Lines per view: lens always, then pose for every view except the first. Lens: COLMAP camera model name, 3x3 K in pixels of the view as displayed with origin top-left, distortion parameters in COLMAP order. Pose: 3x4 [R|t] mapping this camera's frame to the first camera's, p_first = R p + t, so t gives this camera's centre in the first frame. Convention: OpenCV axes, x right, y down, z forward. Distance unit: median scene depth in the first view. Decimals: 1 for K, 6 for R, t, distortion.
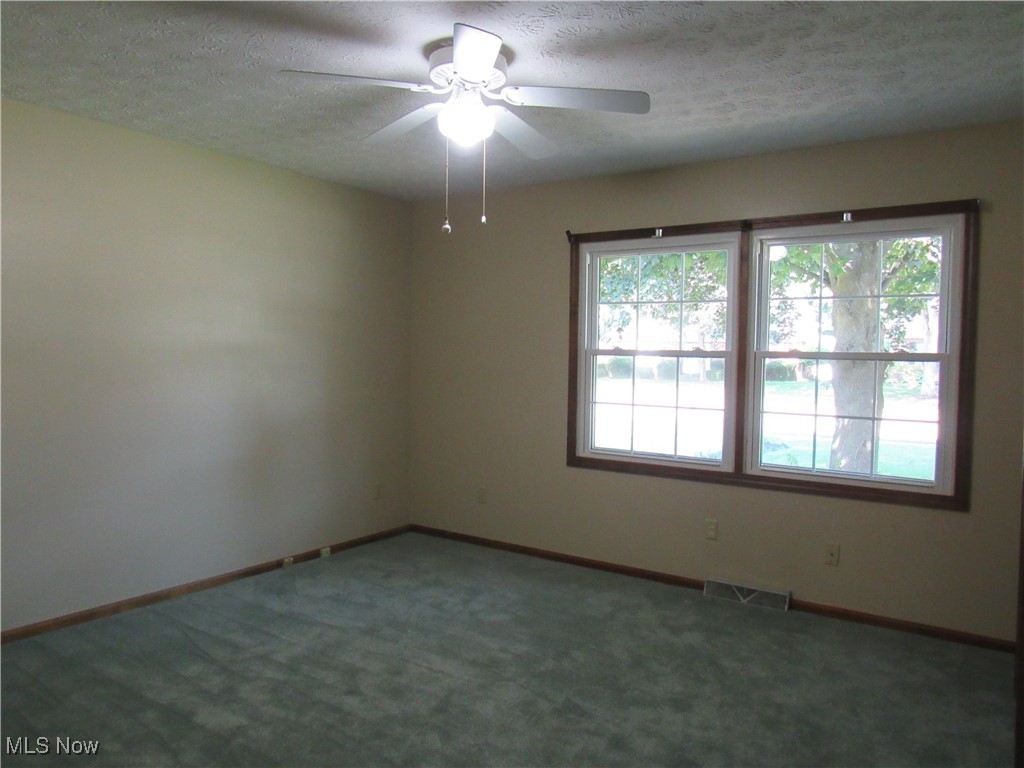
lens RADIAL K [[733.4, 0, 504.8], [0, 733.4, 383.8], [0, 0, 1]] dist [-0.039719, 0.007500]
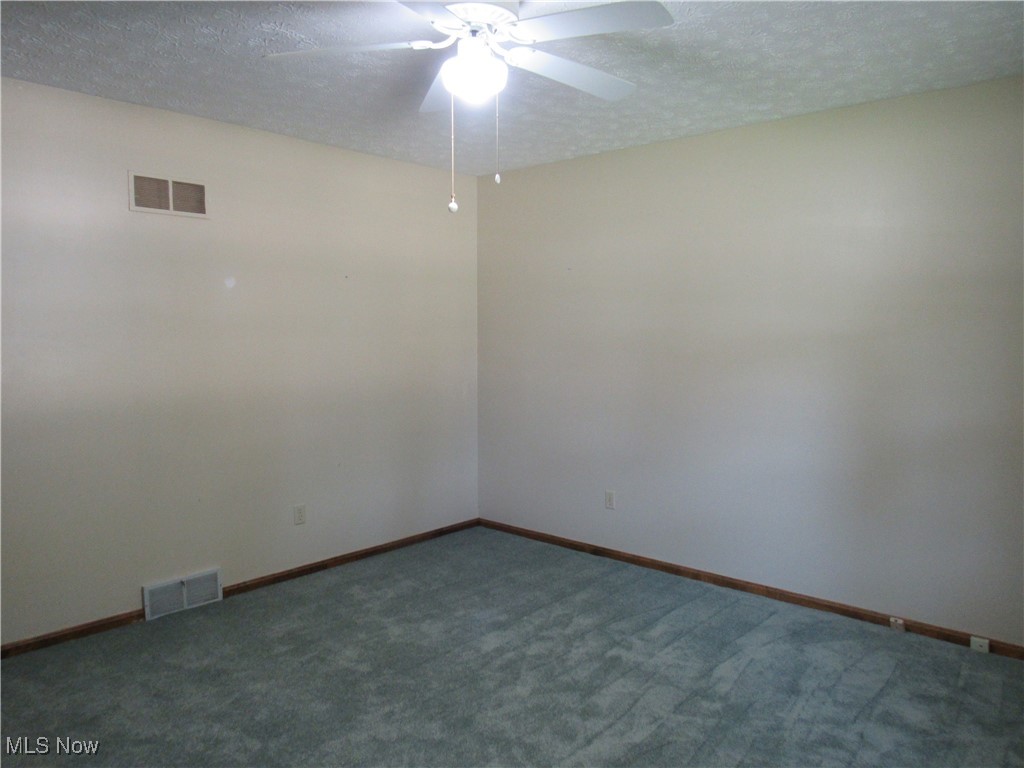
lens RADIAL K [[733.4, 0, 504.8], [0, 733.4, 383.8], [0, 0, 1]] dist [-0.039719, 0.007500]
pose [[-0.146701, 0.052214, -0.987802, 0.616036], [-0.043769, 0.997285, 0.059216, -0.035113], [0.988212, 0.051922, -0.144017, 0.893007]]
